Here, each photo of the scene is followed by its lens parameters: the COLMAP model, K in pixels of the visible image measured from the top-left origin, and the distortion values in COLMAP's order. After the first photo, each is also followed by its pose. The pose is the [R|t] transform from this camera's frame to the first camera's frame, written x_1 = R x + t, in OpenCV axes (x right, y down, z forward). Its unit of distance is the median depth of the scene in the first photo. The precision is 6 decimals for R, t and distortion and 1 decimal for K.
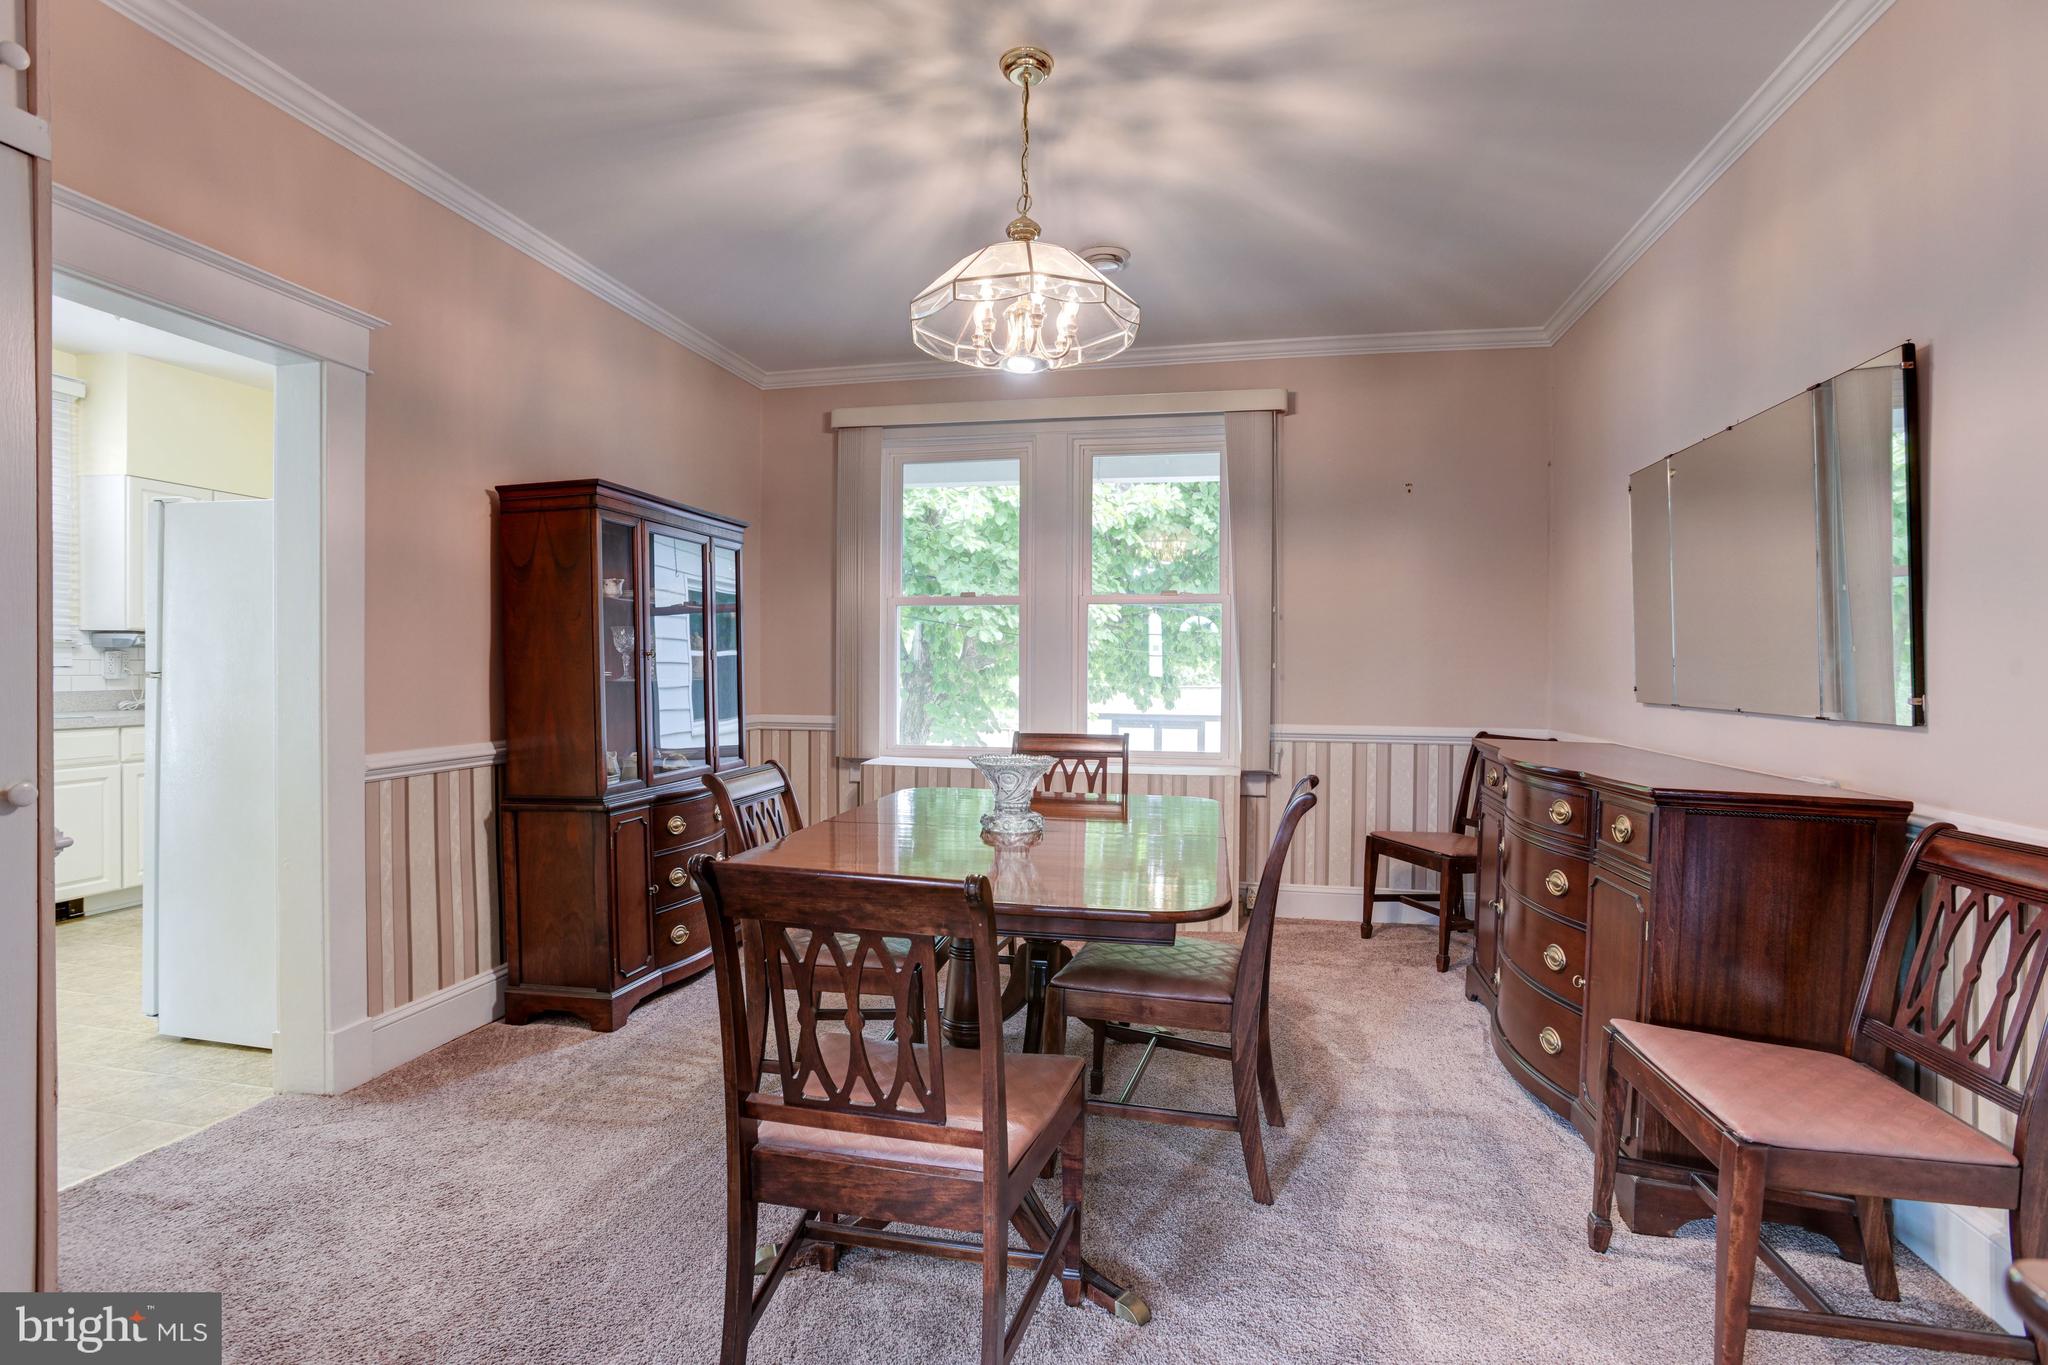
lens RADIAL K [[985.6, 0, 1022.3], [0, 985.6, 676.2], [0, 0, 1]] dist [-0.058696, 0.028328]
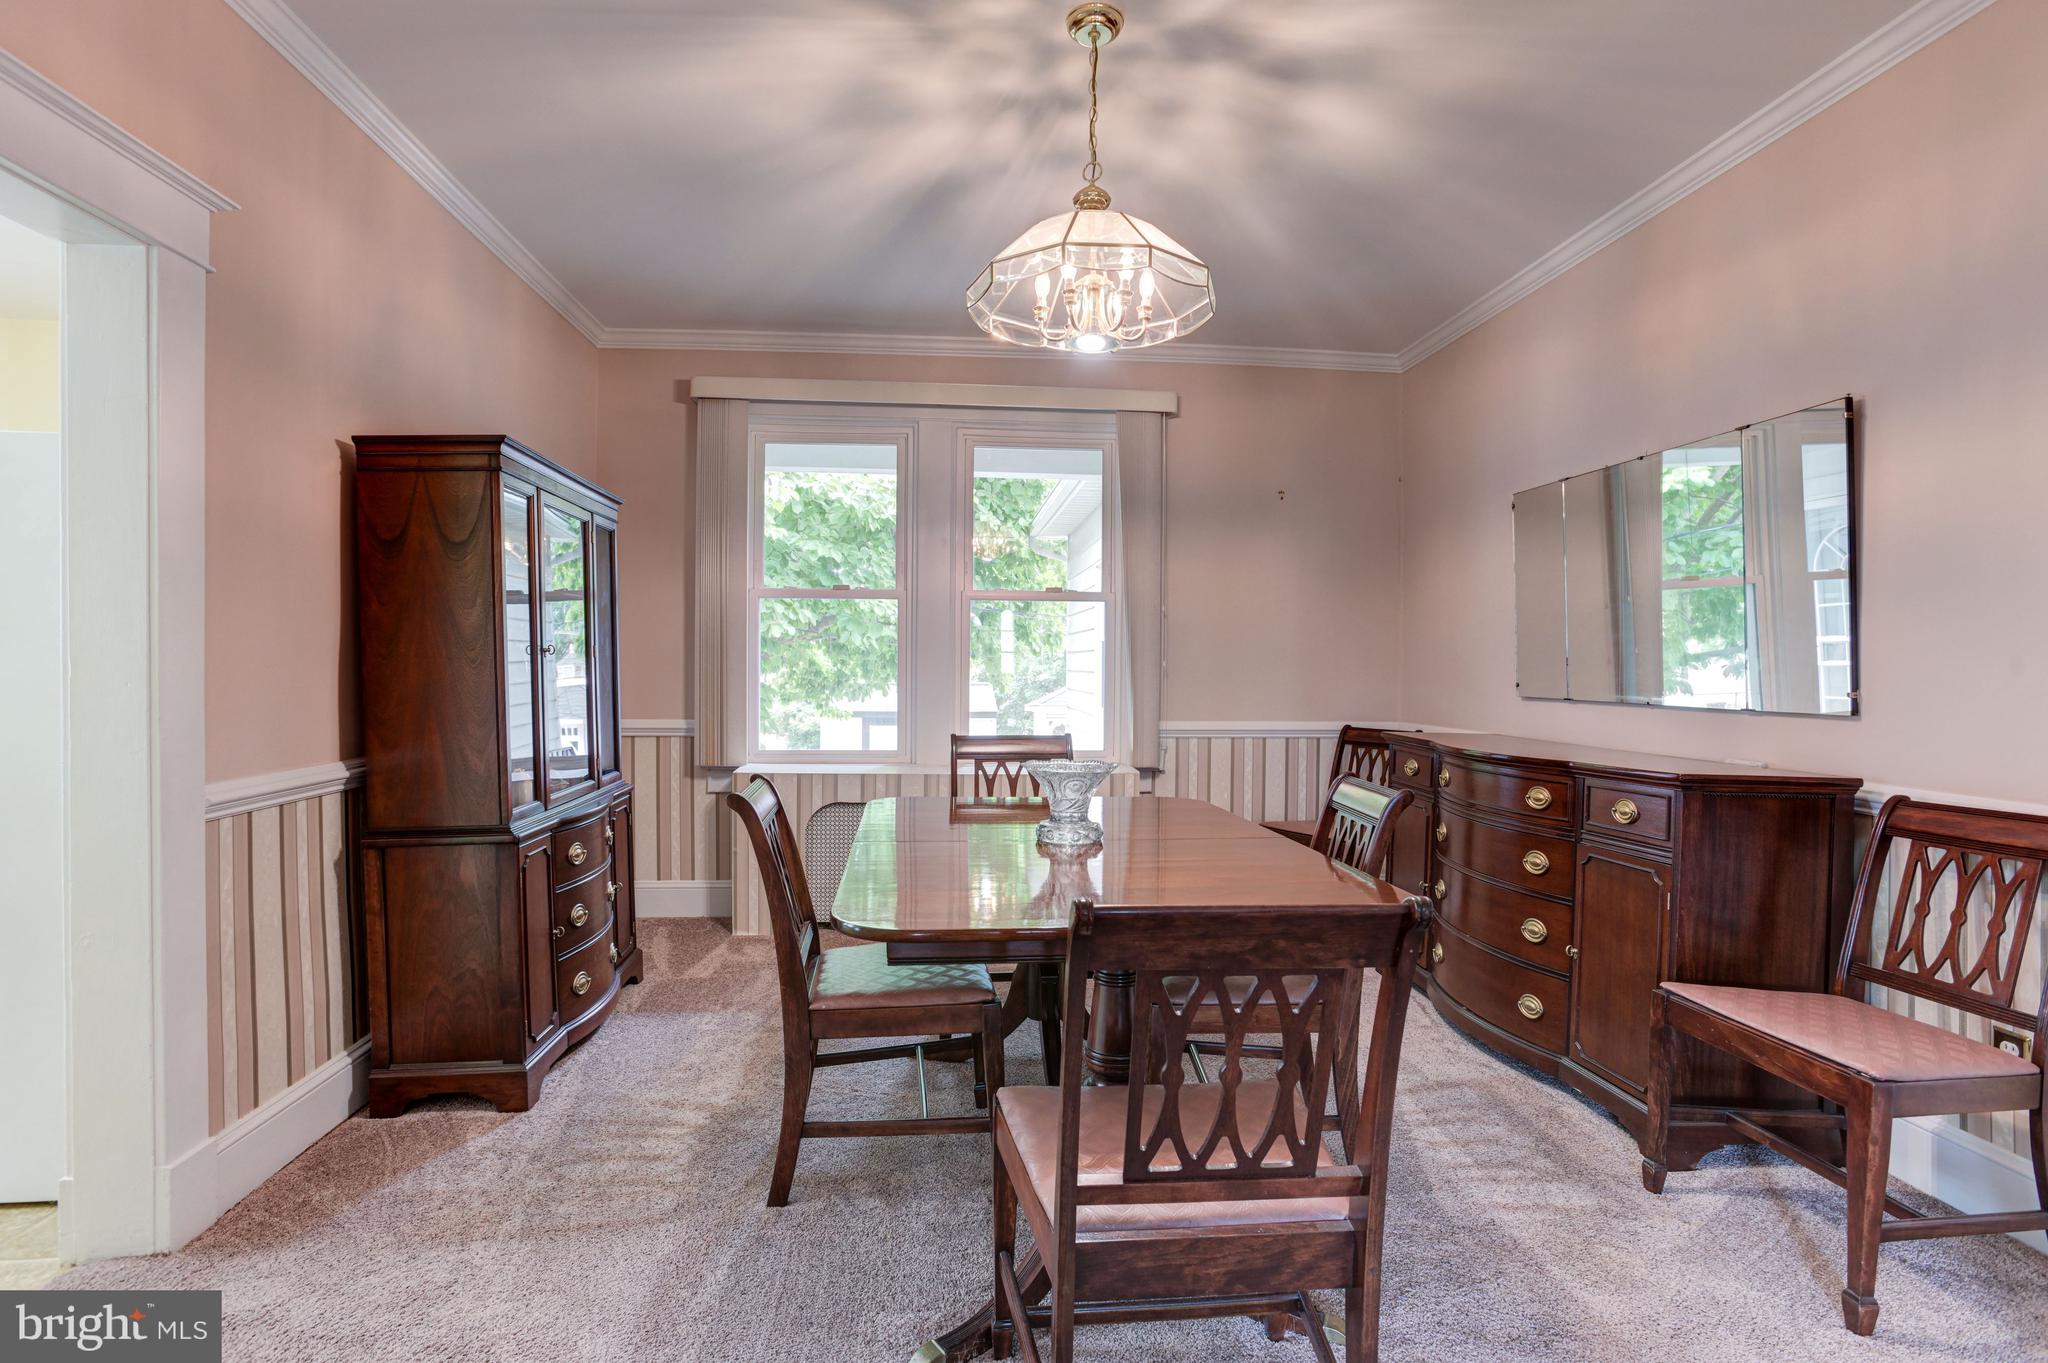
lens RADIAL K [[985.6, 0, 1022.3], [0, 985.6, 675.2], [0, 0, 1]] dist [-0.058696, 0.028328]
pose [[0.955725, -0.003662, 0.294238, -0.259137], [0.002911, 0.999991, 0.002990, -0.003021], [-0.294247, -0.002002, 0.955727, 0.096055]]
